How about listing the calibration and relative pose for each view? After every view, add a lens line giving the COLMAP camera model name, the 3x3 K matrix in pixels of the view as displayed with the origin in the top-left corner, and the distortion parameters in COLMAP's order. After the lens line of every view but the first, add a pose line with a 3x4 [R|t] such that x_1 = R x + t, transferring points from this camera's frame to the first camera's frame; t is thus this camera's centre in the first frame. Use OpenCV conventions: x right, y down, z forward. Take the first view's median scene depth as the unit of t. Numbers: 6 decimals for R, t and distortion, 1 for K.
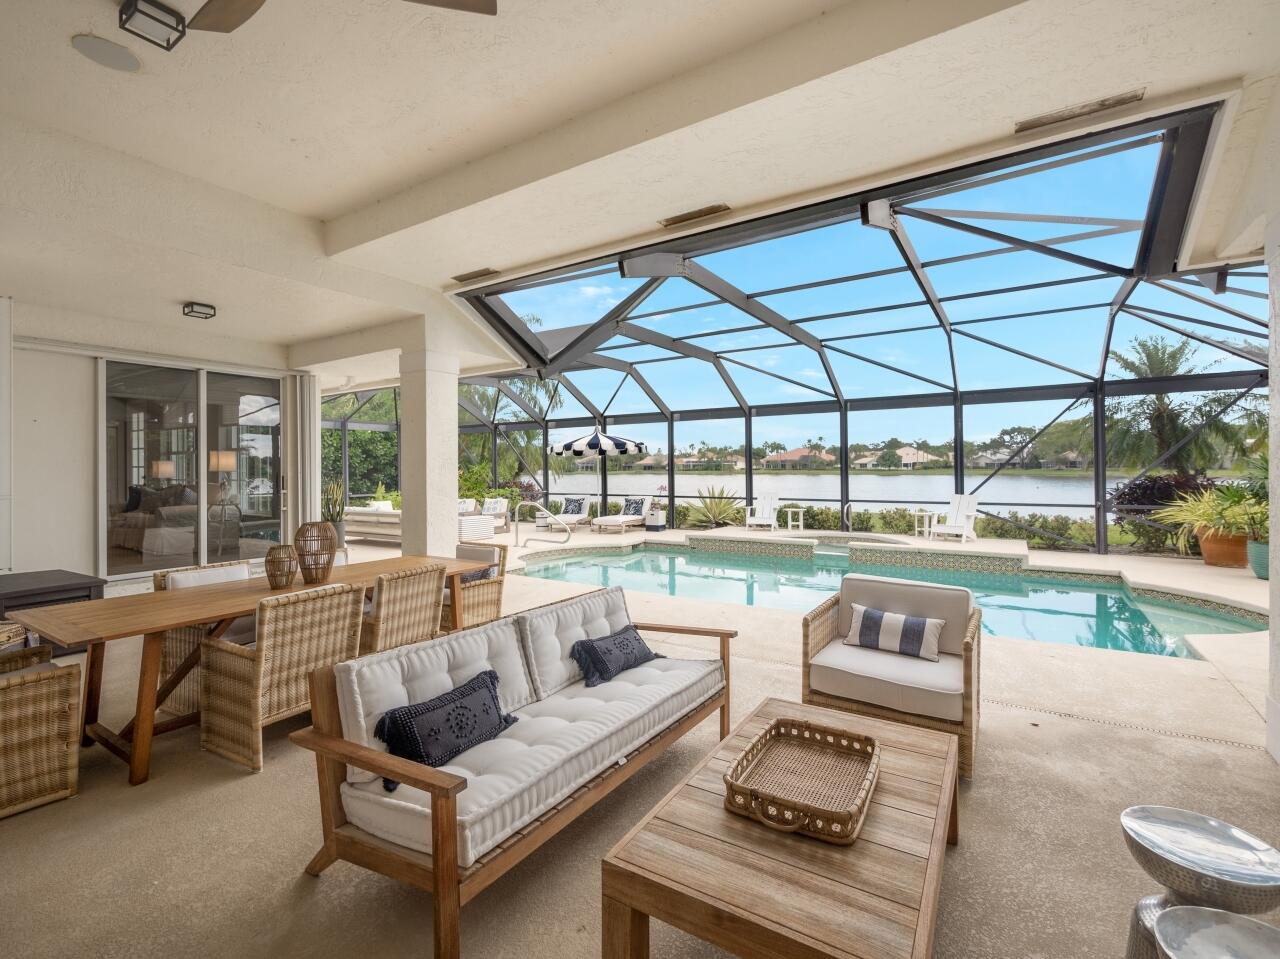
lens RADIAL K [[588.8, 0, 634.0], [0, 588.8, 467.1], [0, 0, 1]] dist [-0.000840, 0.000234]
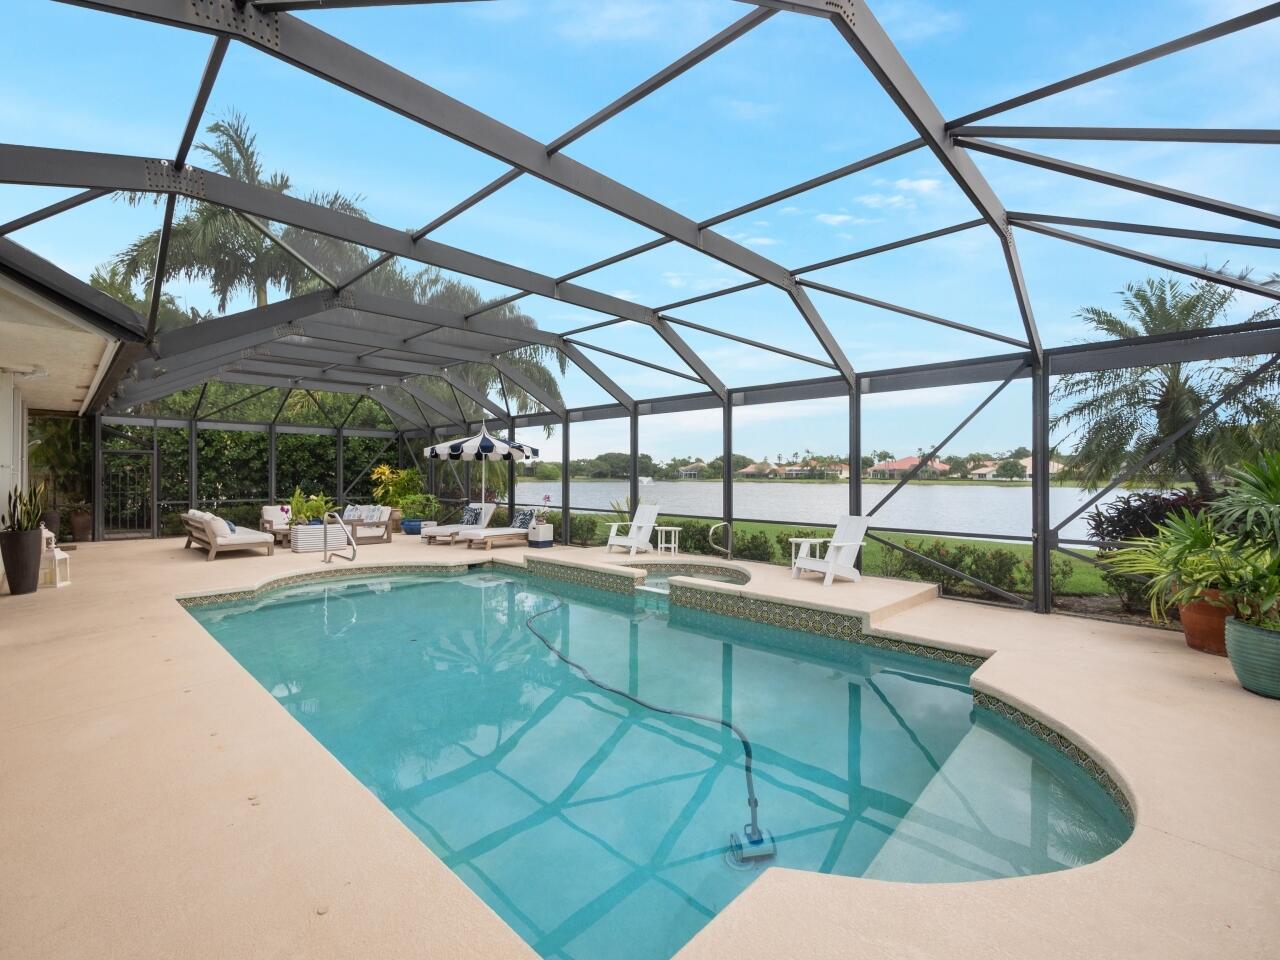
lens RADIAL K [[563.5, 0, 635.4], [0, 563.5, 465.8], [0, 0, 1]] dist [-0.003699, -0.000067]
pose [[0.980975, 0.007451, -0.193993, 0.323774], [-0.010479, 0.999839, -0.014587, -0.000773], [0.193853, 0.016342, 0.980894, 0.203675]]
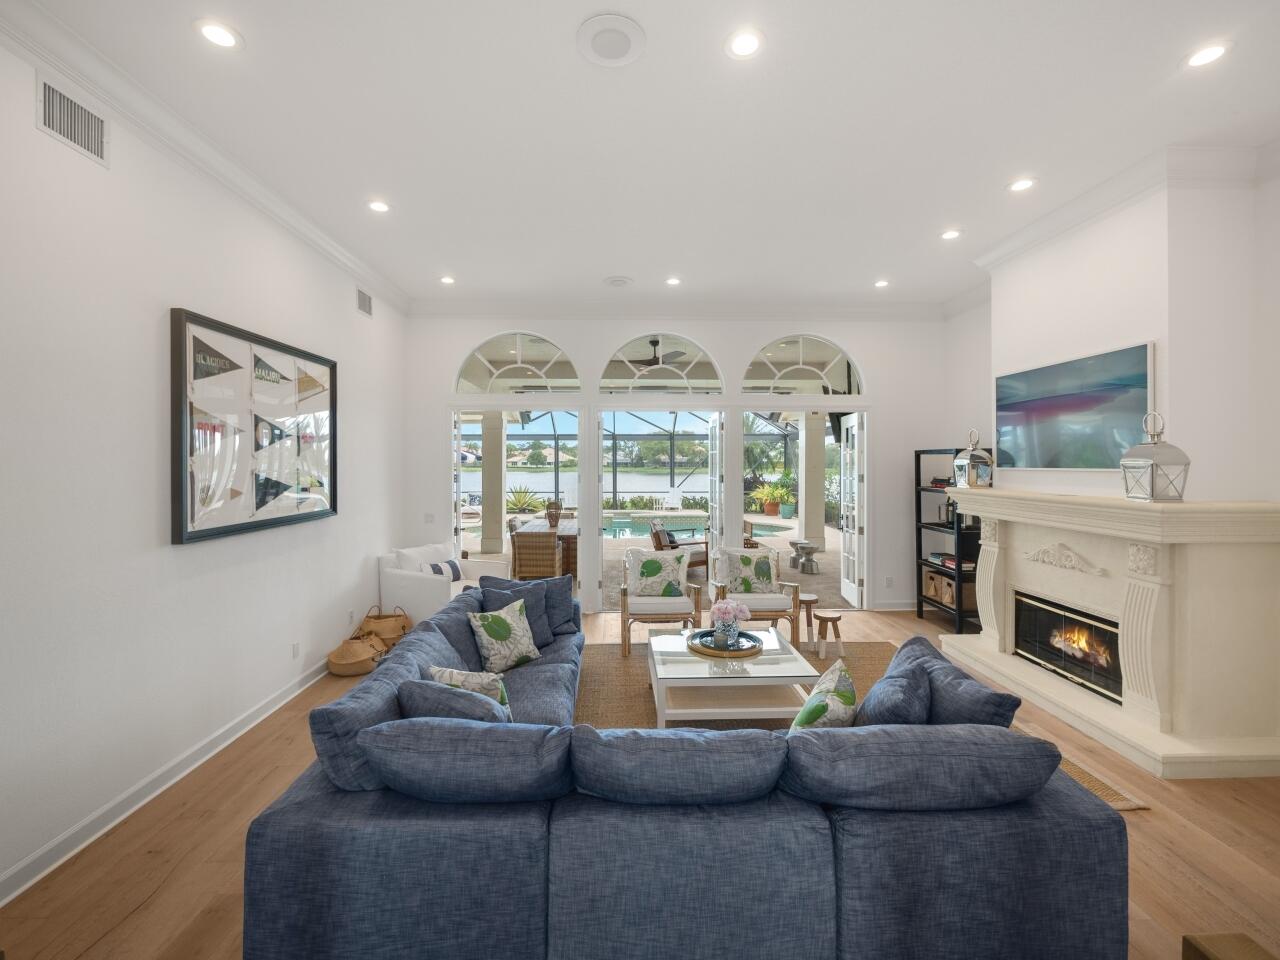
lens RADIAL K [[561.5, 0, 641.4], [0, 561.5, 463.2], [0, 0, 1]] dist [-0.001426, -0.000114]
pose [[0.818449, 0.008395, 0.574519, -0.455998], [-0.007678, 0.999964, -0.003674, -0.019992], [-0.574529, -0.001405, 0.818483, -0.346570]]
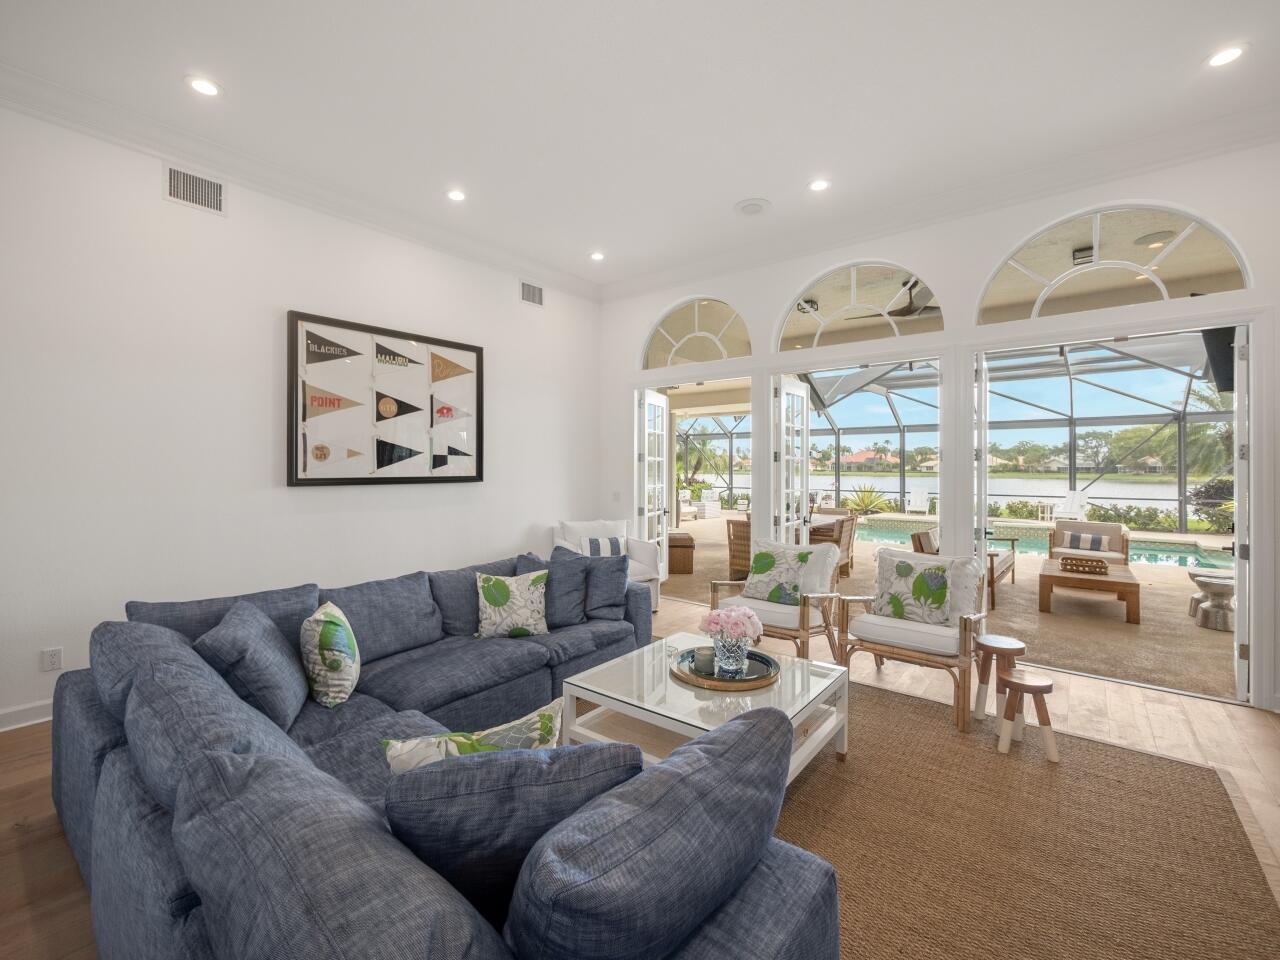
lens RADIAL K [[563.5, 0, 635.4], [0, 563.5, 465.8], [0, 0, 1]] dist [-0.003699, -0.000067]
pose [[0.994697, 0.010681, -0.102293, -0.267674], [-0.010903, 0.999939, -0.001611, -0.000011], [0.102269, 0.002718, 0.994753, -0.337923]]
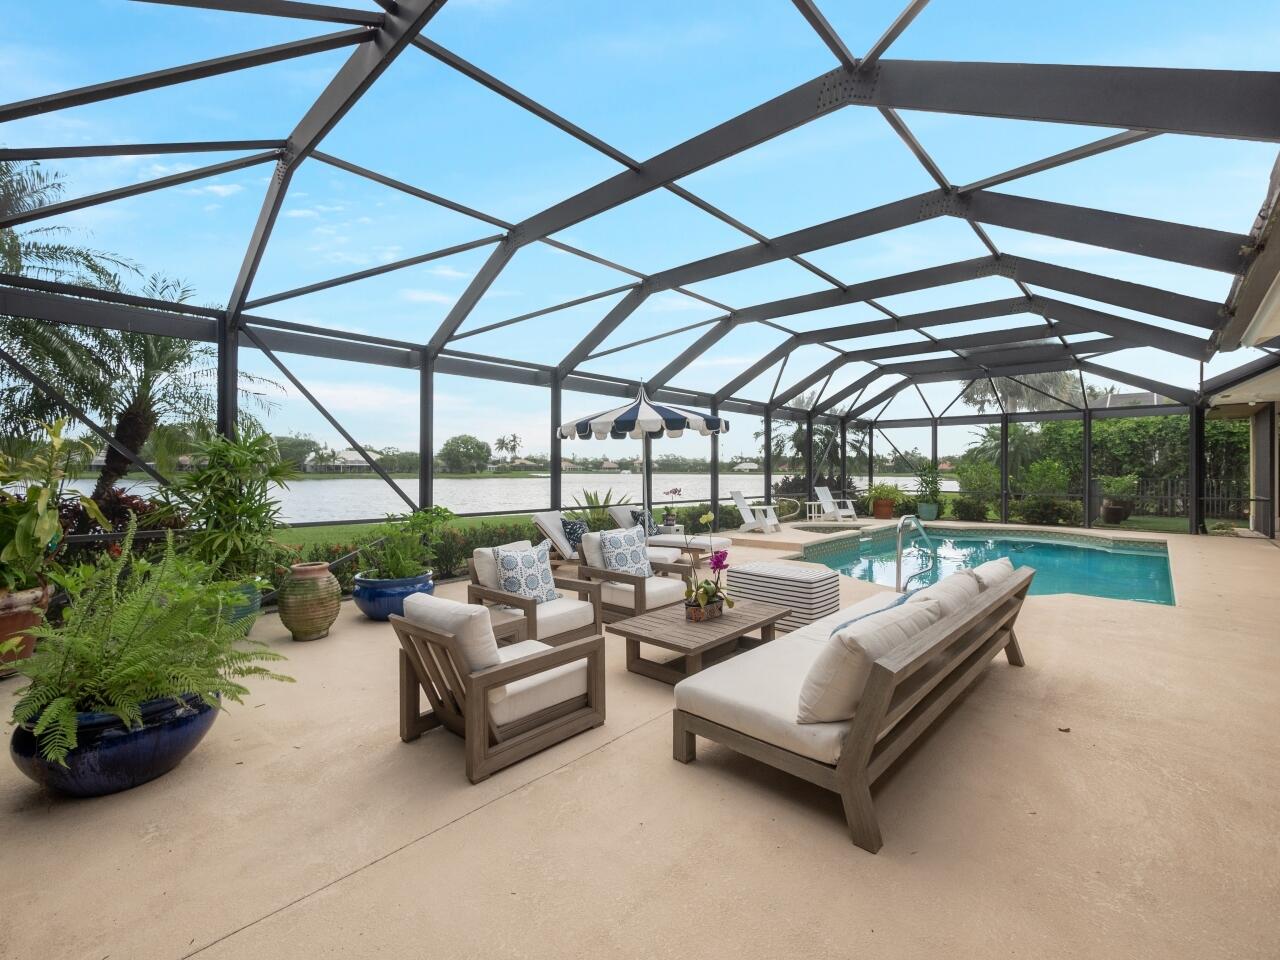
lens RADIAL K [[563.5, 0, 635.4], [0, 563.5, 465.8], [0, 0, 1]] dist [-0.003699, -0.000067]
pose [[0.178203, 0.016385, 0.983857, -0.597898], [-0.006870, 0.999858, -0.015407, 0.015341], [-0.983970, -0.004014, 0.178290, 0.886087]]
